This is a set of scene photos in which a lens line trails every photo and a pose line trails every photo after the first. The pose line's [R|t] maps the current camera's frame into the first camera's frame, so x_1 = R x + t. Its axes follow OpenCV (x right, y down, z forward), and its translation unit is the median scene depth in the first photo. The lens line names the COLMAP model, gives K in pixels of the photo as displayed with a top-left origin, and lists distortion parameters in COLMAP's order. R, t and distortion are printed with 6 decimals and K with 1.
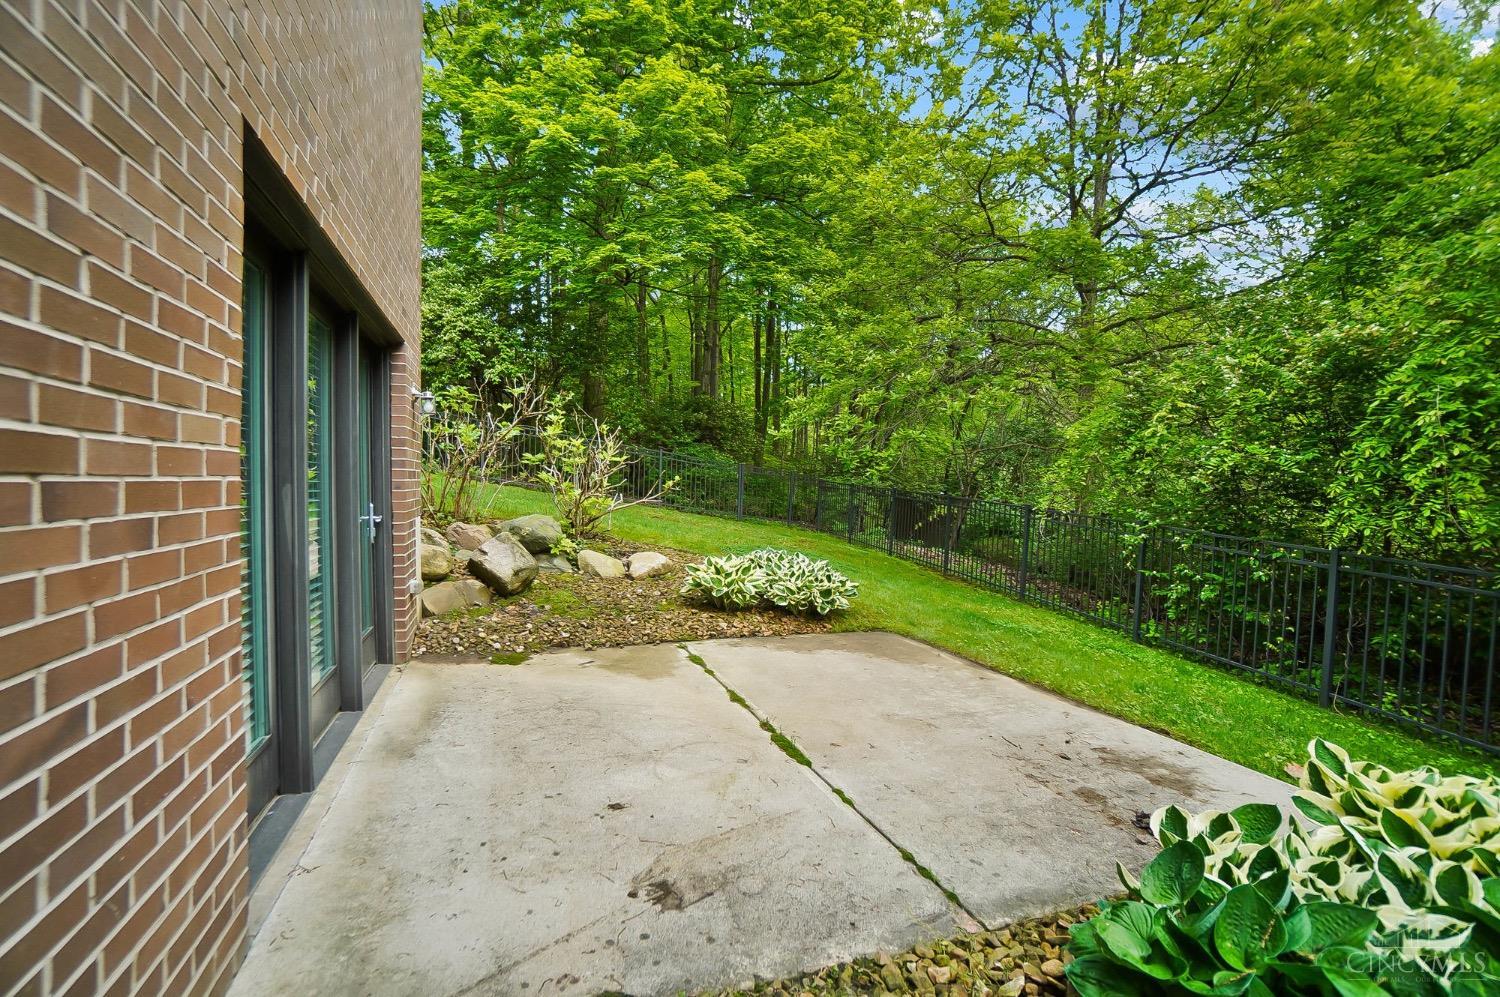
lens RADIAL K [[657.3, 0, 748.8], [0, 657.3, 493.3], [0, 0, 1]] dist [-0.058050, 0.023772]
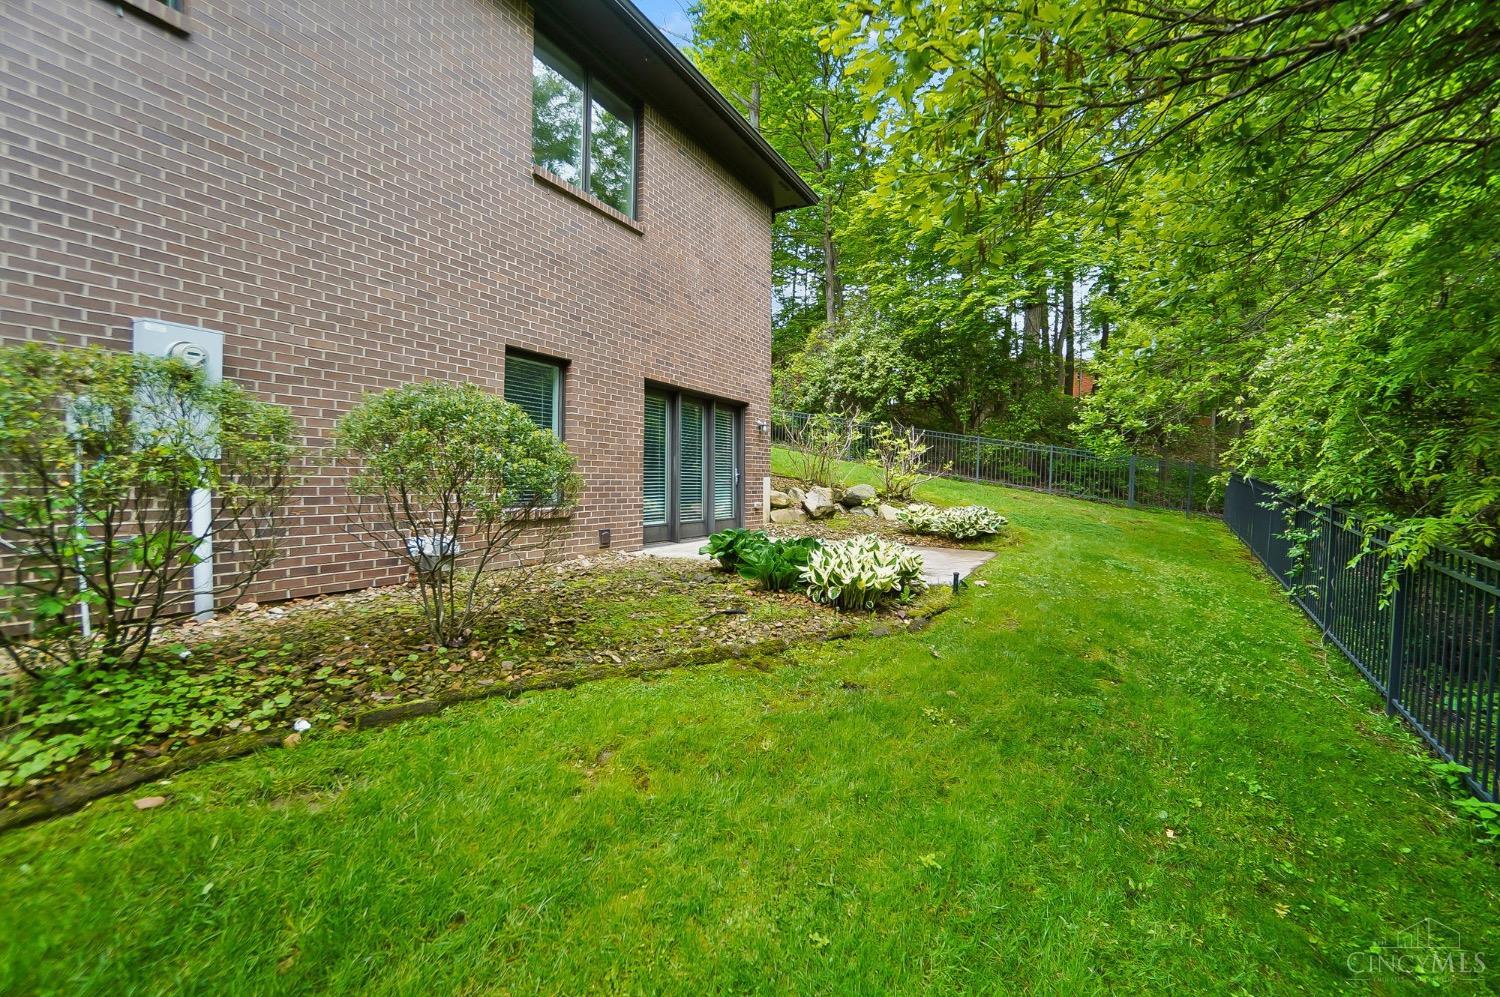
lens RADIAL K [[657.3, 0, 748.8], [0, 657.3, 493.3], [0, 0, 1]] dist [-0.058050, 0.023772]
pose [[0.676907, 0.015279, -0.735910, 0.530839], [-0.019993, 0.999797, 0.002368, 0.042539], [0.735797, 0.013110, 0.677075, -0.278904]]
